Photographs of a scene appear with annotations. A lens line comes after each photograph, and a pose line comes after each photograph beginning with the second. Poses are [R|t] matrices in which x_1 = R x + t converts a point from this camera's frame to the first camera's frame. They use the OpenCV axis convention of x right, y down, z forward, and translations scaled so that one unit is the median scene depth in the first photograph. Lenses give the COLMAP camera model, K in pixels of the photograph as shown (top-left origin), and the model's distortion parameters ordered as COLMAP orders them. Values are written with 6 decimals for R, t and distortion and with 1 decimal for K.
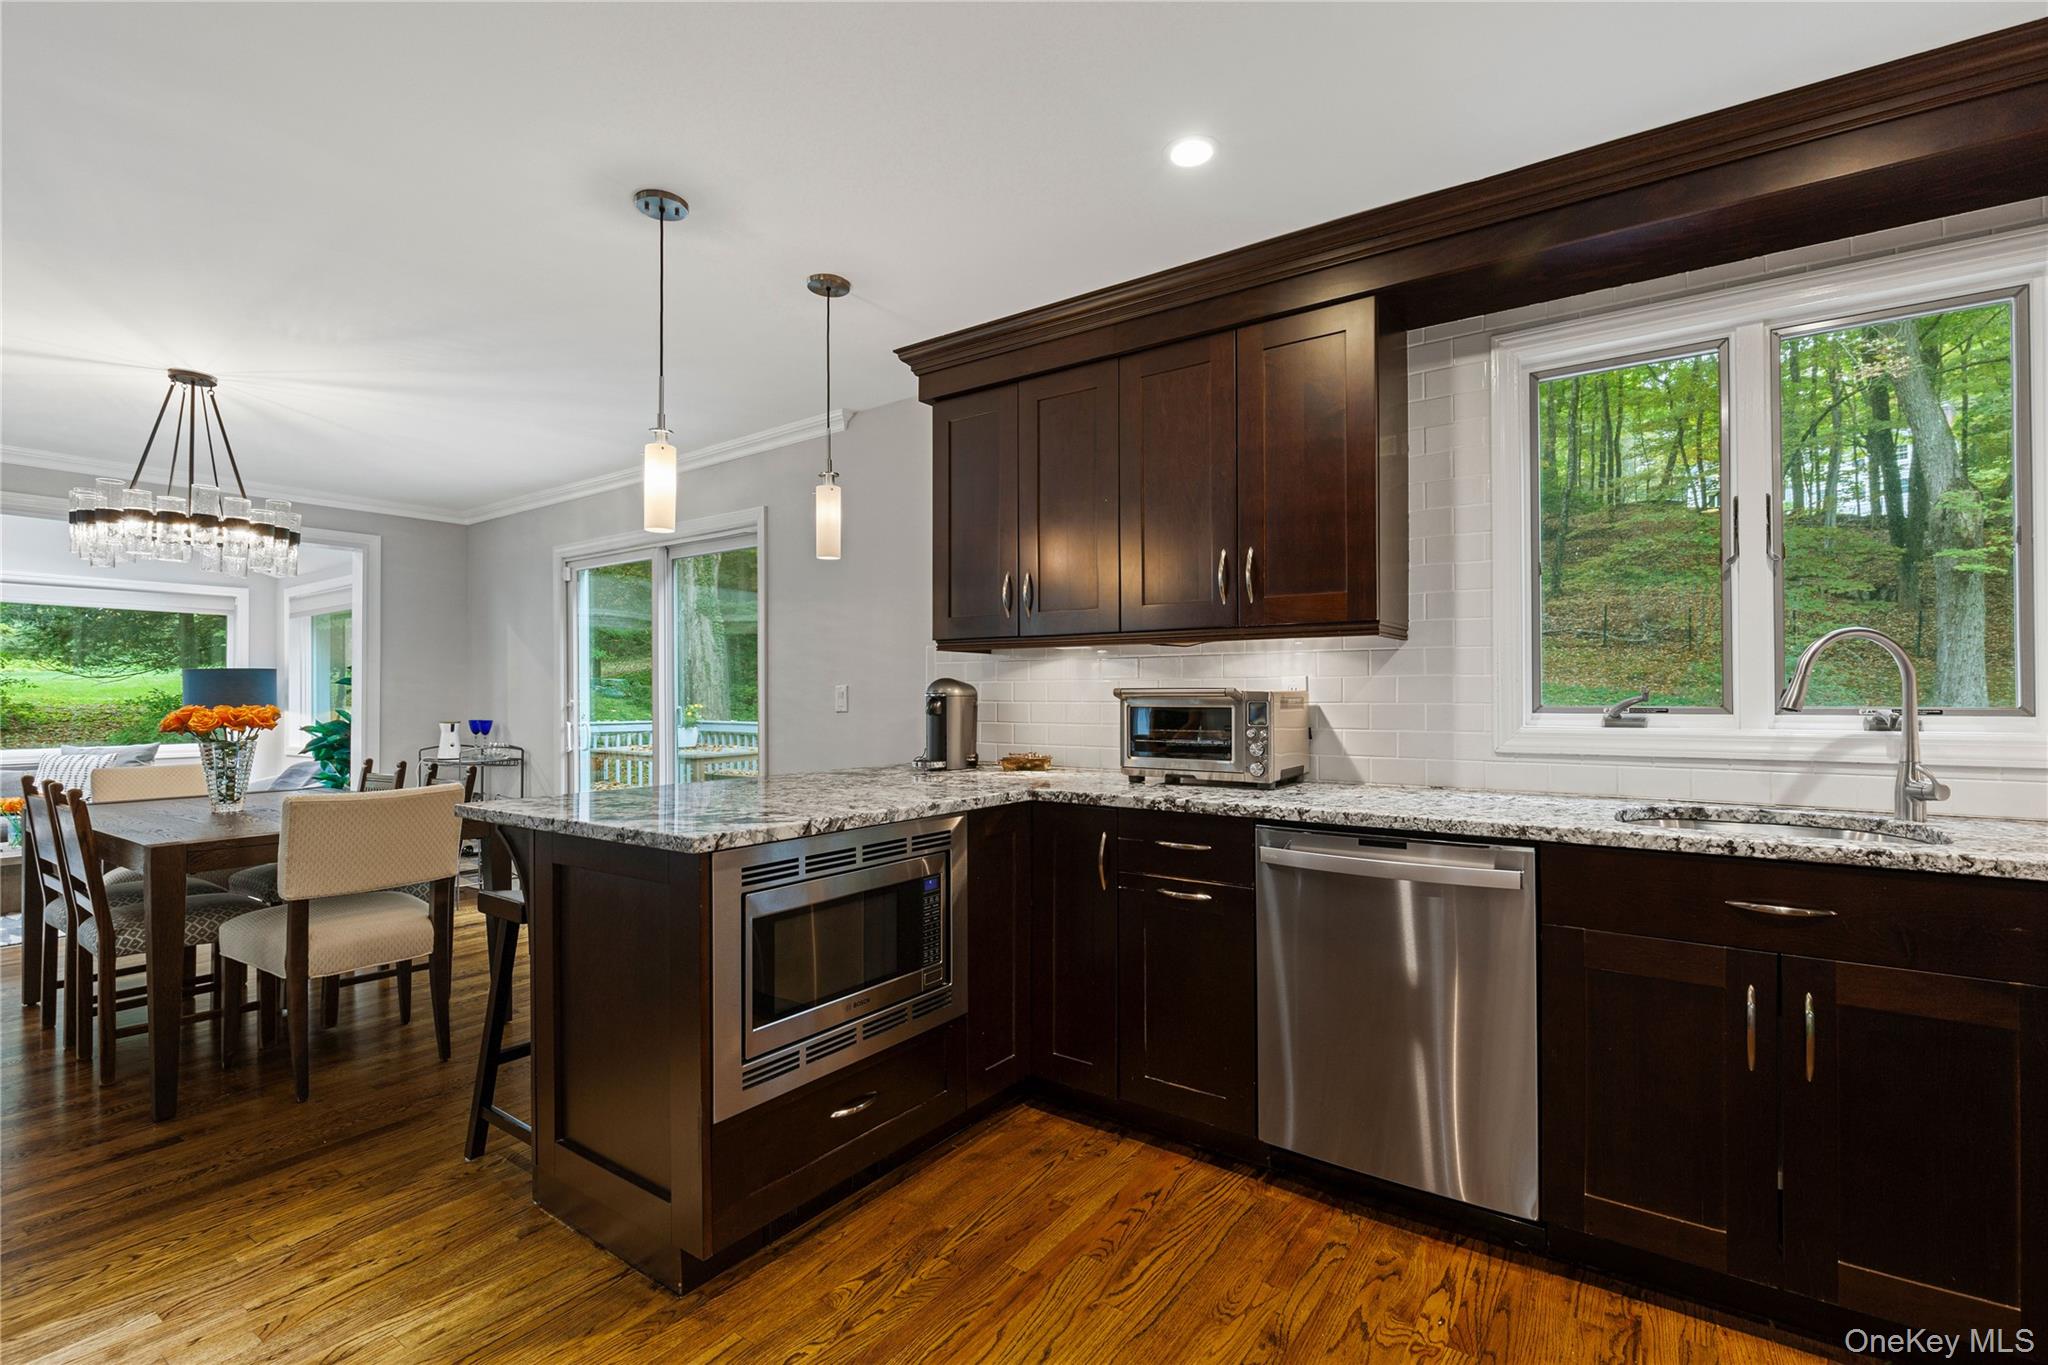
lens RADIAL K [[920.3, 0, 1039.4], [0, 920.3, 681.3], [0, 0, 1]] dist [0.000405, -0.000552]
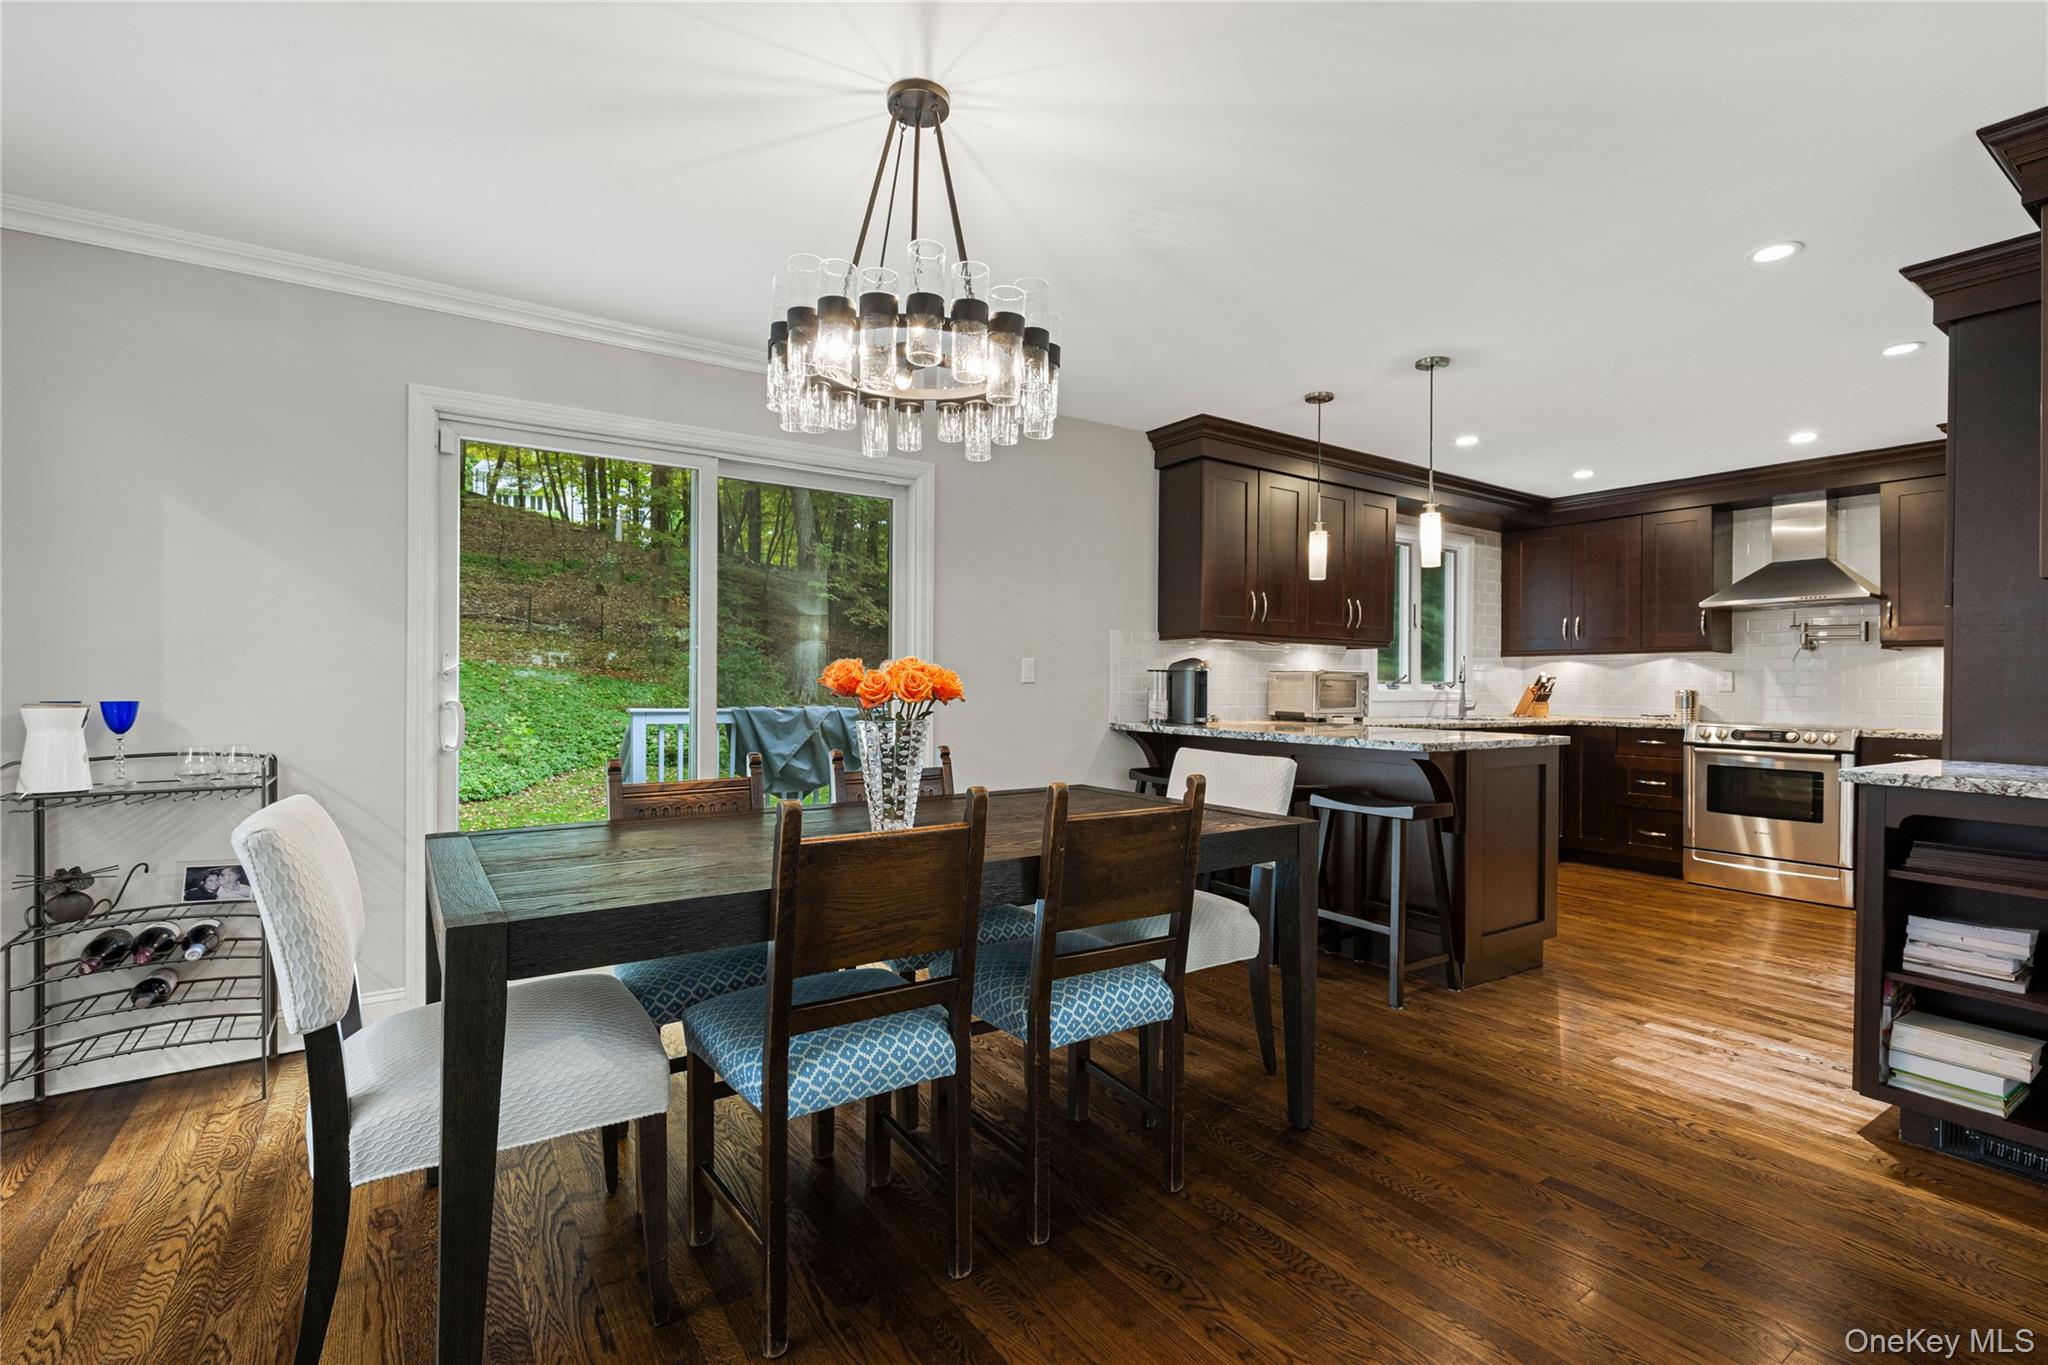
lens RADIAL K [[920.3, 0, 1039.4], [0, 920.3, 681.3], [0, 0, 1]] dist [0.000405, -0.000552]
pose [[0.356670, 0.007176, 0.934203, -2.069927], [-0.024804, 0.999691, 0.001791, 0.048406], [-0.933901, -0.023811, 0.356737, 1.019062]]
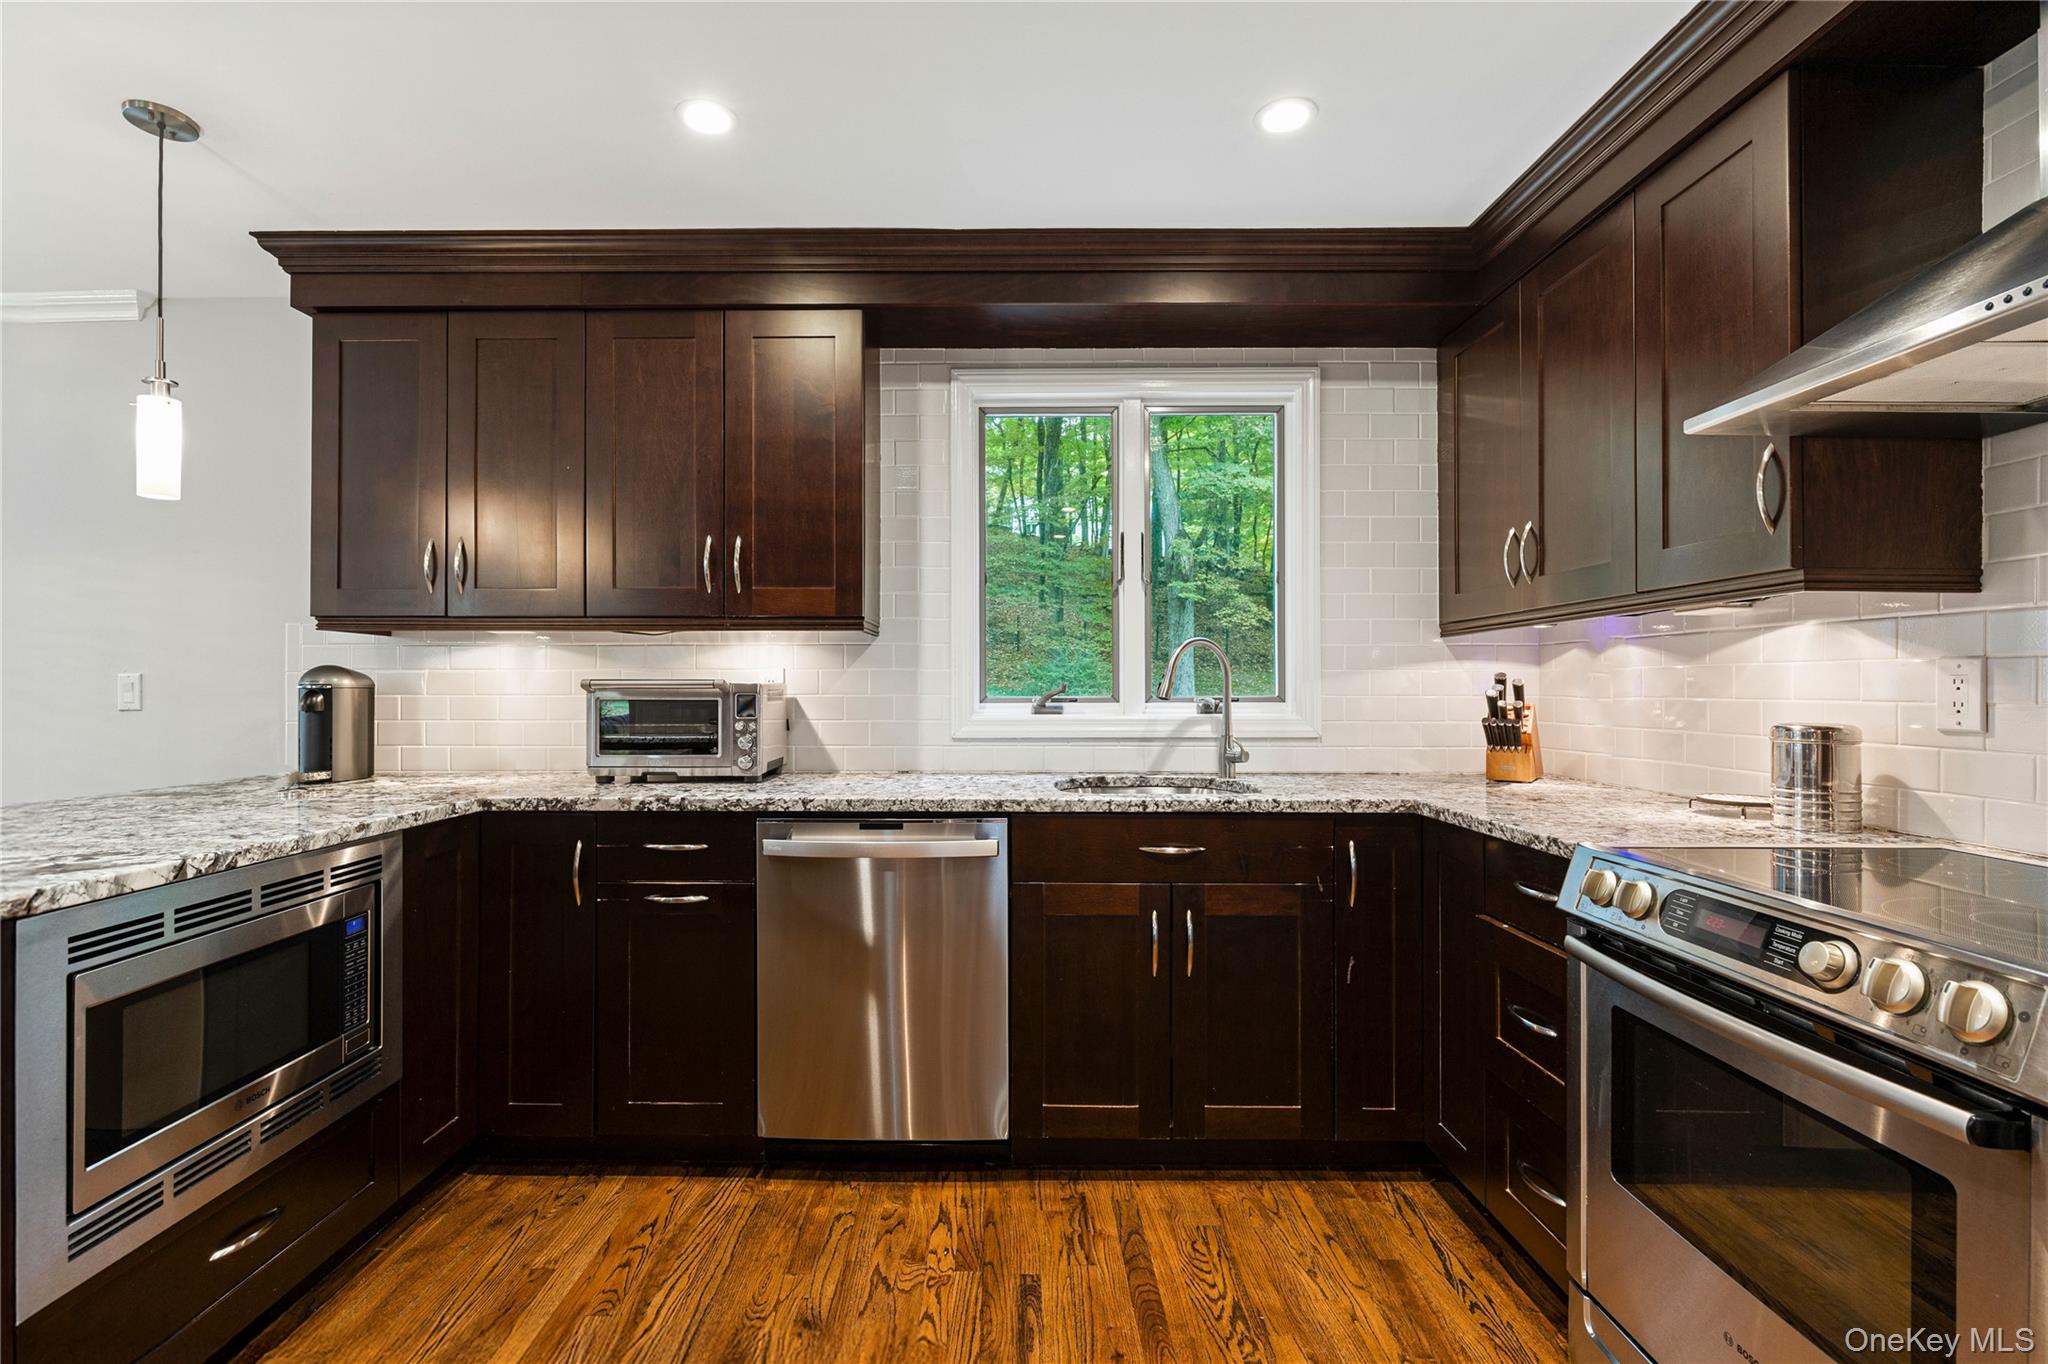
lens RADIAL K [[933.9, 0, 990.6], [0, 933.9, 673.7], [0, 0, 1]] dist [0.002802, 0.000196]
pose [[0.828301, 0.009232, 0.560207, -0.114818], [-0.009158, 0.999954, -0.002938, 0.001177], [-0.560209, -0.002697, 0.828347, 0.027415]]
